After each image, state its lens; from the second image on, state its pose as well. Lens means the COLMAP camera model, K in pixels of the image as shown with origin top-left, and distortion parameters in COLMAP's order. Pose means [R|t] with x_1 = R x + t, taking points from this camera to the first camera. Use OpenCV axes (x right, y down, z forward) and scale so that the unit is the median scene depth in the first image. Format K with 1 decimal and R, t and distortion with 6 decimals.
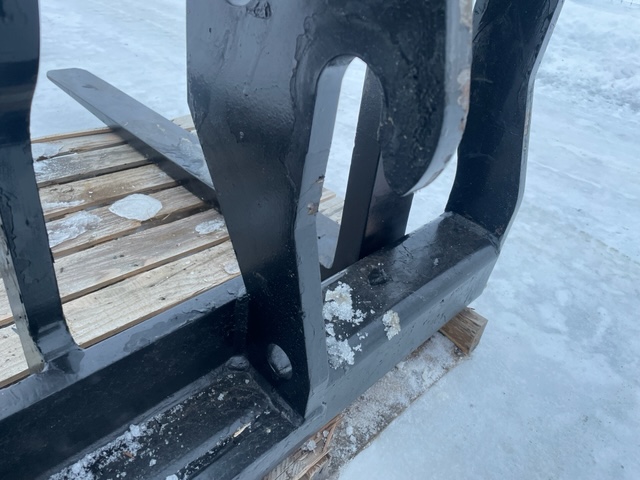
lens RADIAL K [[477.5, 0, 324.4], [0, 477.5, 241.2], [0, 0, 1]] dist [0.101524, -0.132024]
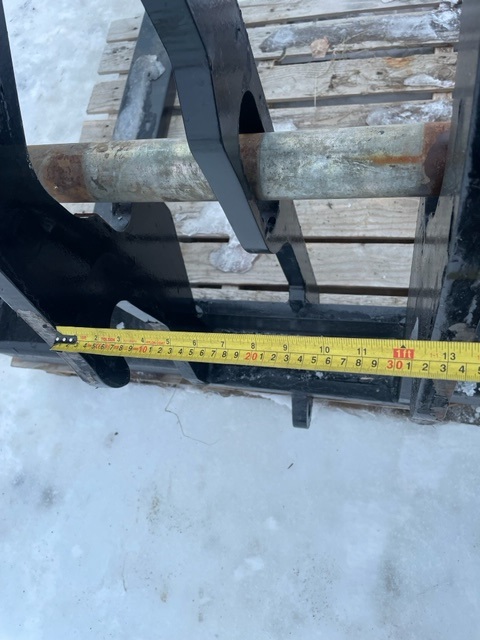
lens RADIAL K [[477.5, 0, 241.5], [0, 477.5, 321.7], [0, 0, 1]] dist [0.101524, -0.132024]
pose [[0.537579, 0.684744, -0.492072, 0.149176], [-0.186909, 0.665817, 0.722324, -0.463178], [0.822237, -0.296334, 0.485914, -0.065048]]
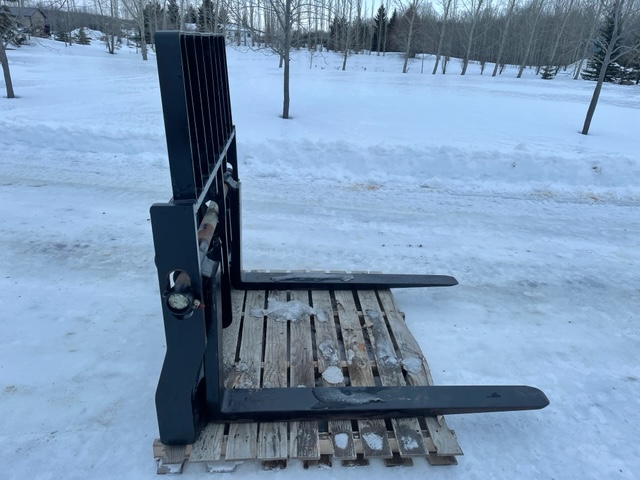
lens RADIAL K [[477.5, 0, 324.4], [0, 477.5, 241.2], [0, 0, 1]] dist [0.101524, -0.132024]
pose [[-0.643030, 0.151555, -0.750696, 1.169305], [-0.530734, 0.618487, 0.579479, -1.721596], [0.552118, 0.771042, -0.317270, 1.309480]]
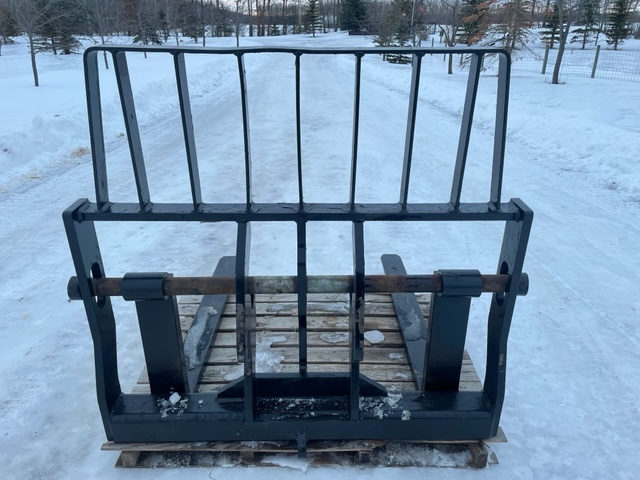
lens RADIAL K [[477.5, 0, 324.4], [0, 477.5, 241.2], [0, 0, 1]] dist [0.101524, -0.132024]
pose [[0.708121, 0.182902, -0.681991, 1.004083], [-0.332344, 0.938524, -0.093378, -0.224557], [0.622986, 0.292778, 0.725375, -1.016276]]
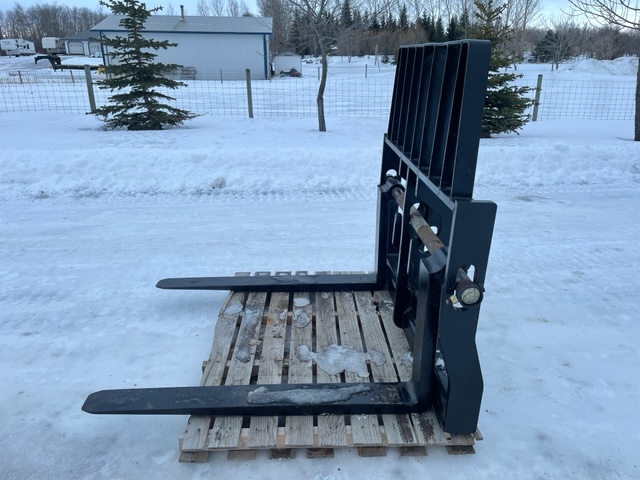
lens RADIAL K [[477.5, 0, 324.4], [0, 477.5, 241.2], [0, 0, 1]] dist [0.101524, -0.132024]
pose [[0.682004, -0.370203, 0.630730, -2.012198], [0.477267, 0.878758, -0.000284, -0.331438], [-0.554154, 0.301221, 0.776003, -1.316797]]
